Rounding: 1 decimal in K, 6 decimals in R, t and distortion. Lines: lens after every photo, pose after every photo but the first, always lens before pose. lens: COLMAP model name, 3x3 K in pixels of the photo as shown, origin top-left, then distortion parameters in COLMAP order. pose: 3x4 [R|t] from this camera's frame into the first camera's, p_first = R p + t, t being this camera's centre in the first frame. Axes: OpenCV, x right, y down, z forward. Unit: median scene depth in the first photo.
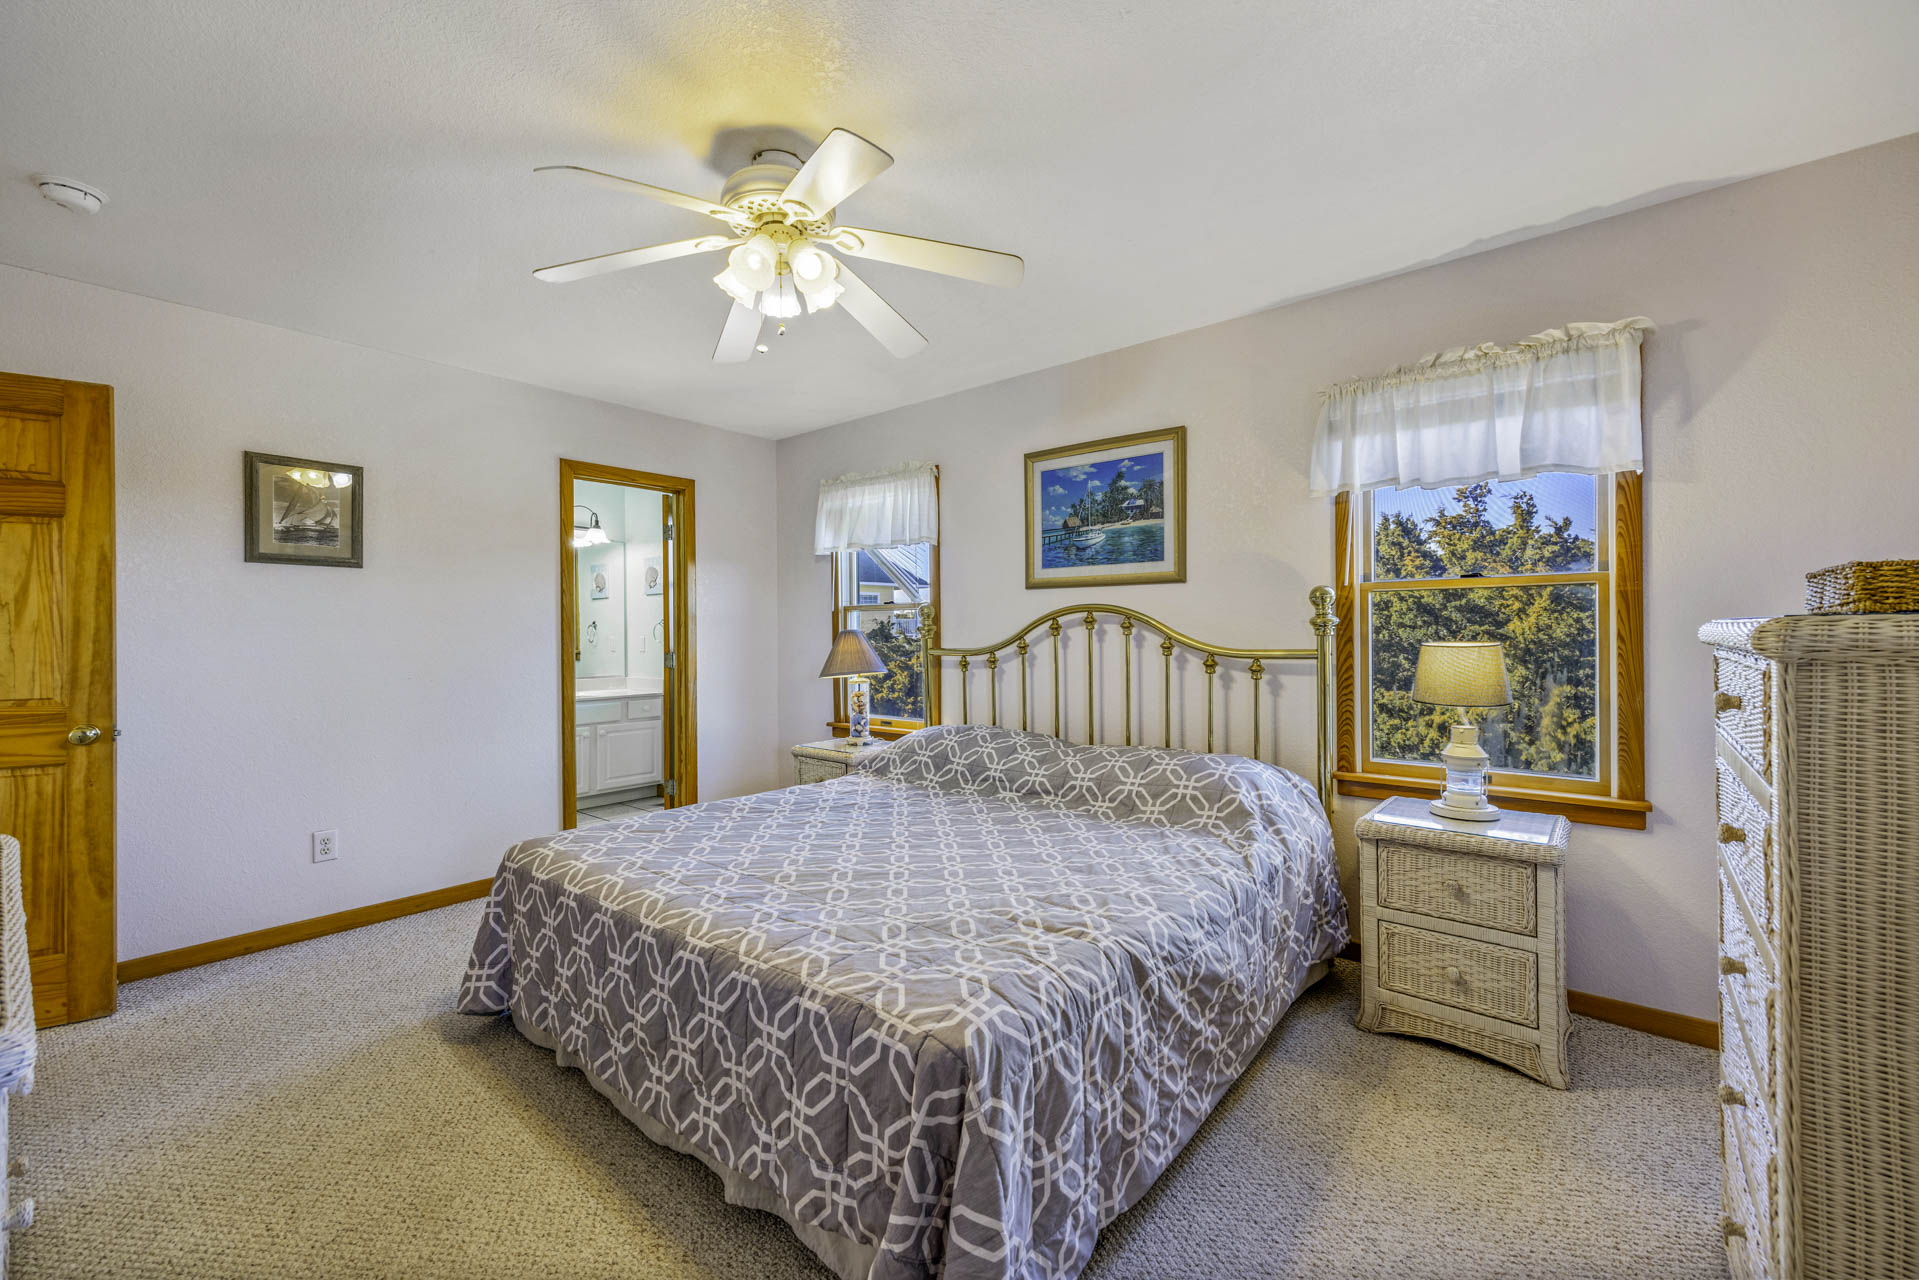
lens RADIAL K [[753.9, 0, 961.6], [0, 753.9, 637.4], [0, 0, 1]] dist [-0.002852, -0.000097]
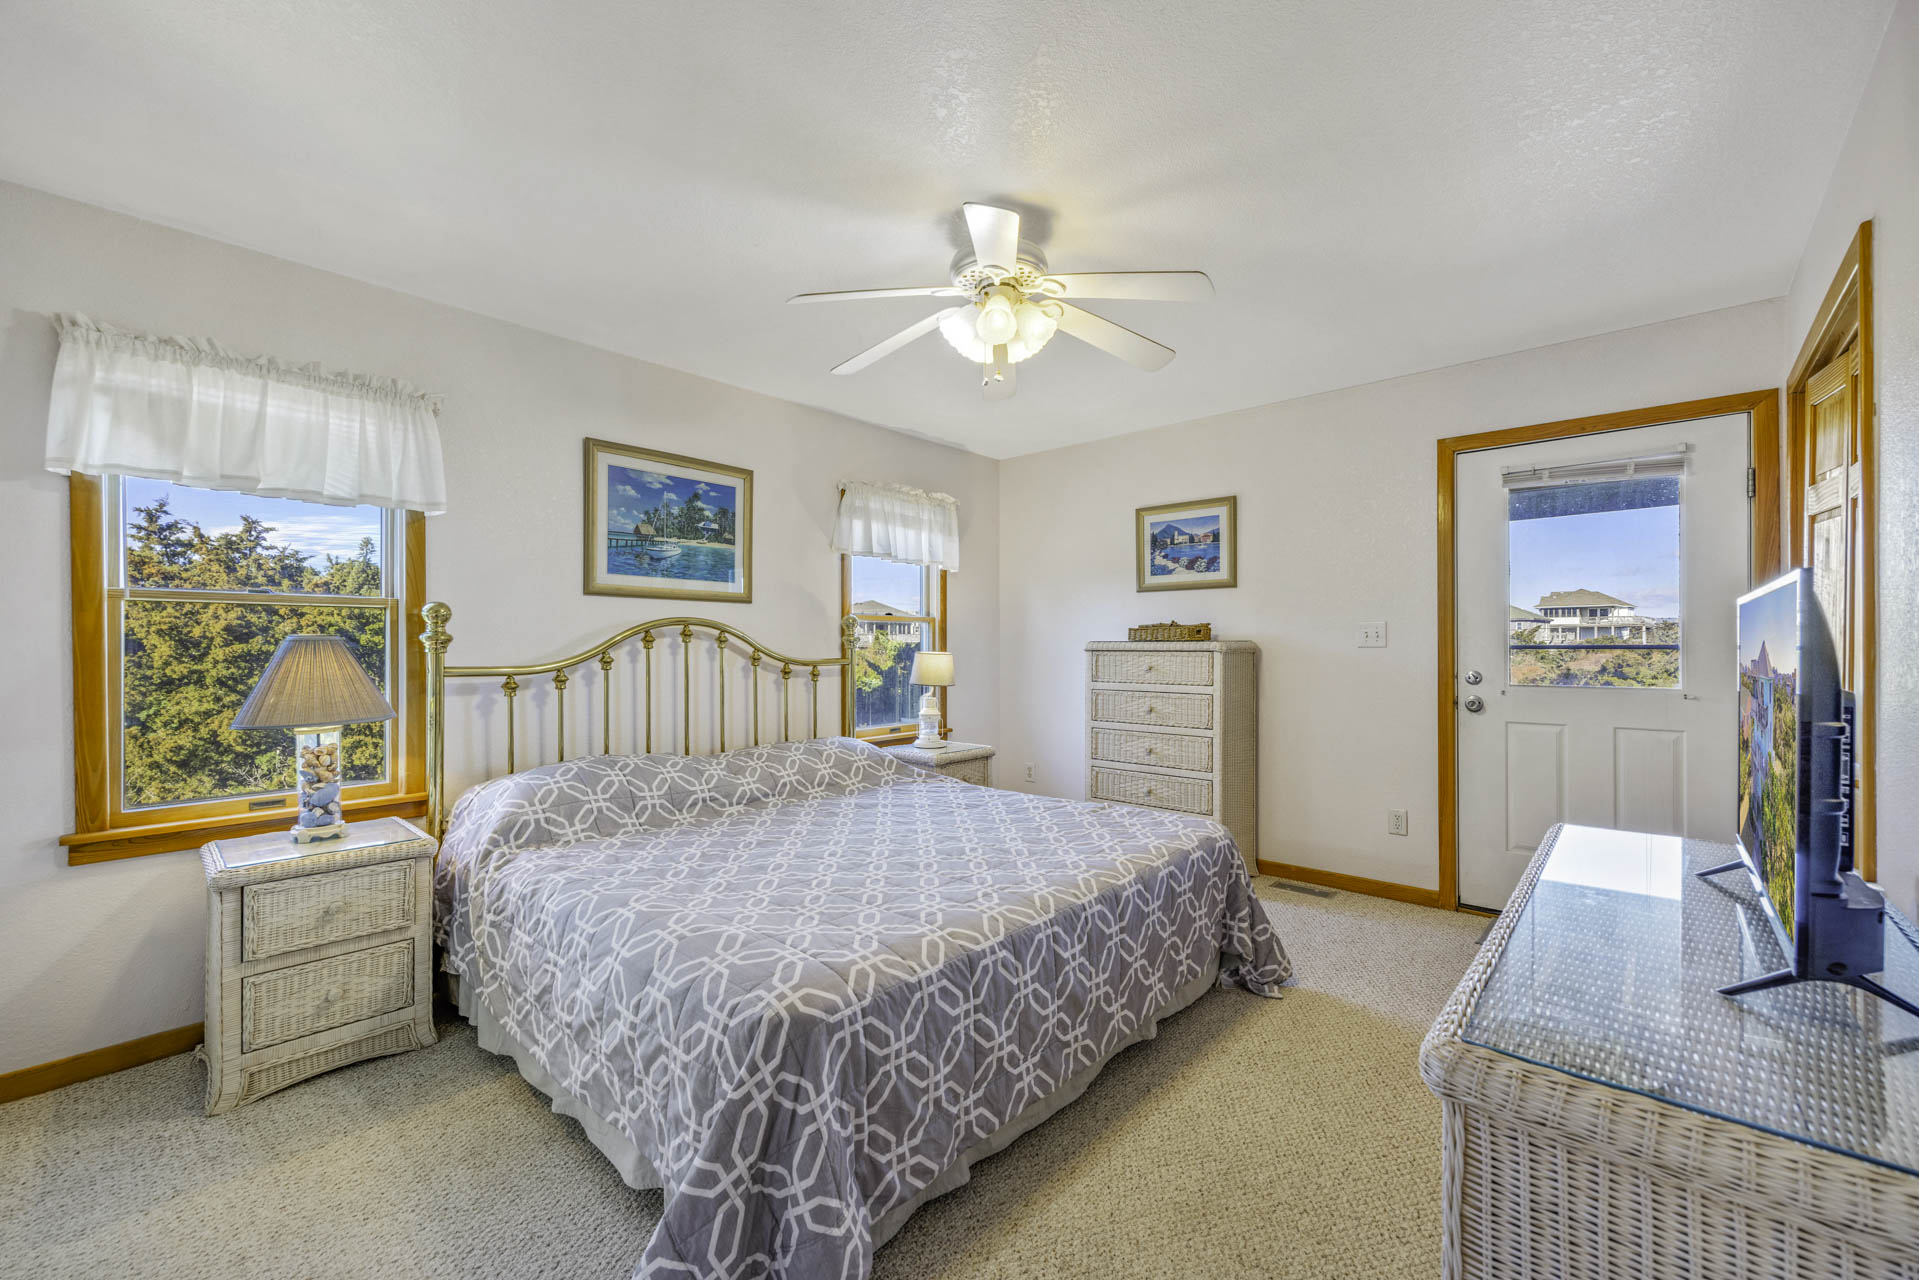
lens RADIAL K [[753.9, 0, 958.4], [0, 753.9, 642.3], [0, 0, 1]] dist [-0.002852, -0.000097]
pose [[0.053776, 0.004620, 0.998542, -0.812563], [0.001281, 0.999988, -0.004696, -0.005602], [-0.998552, 0.001531, 0.053770, 0.576664]]
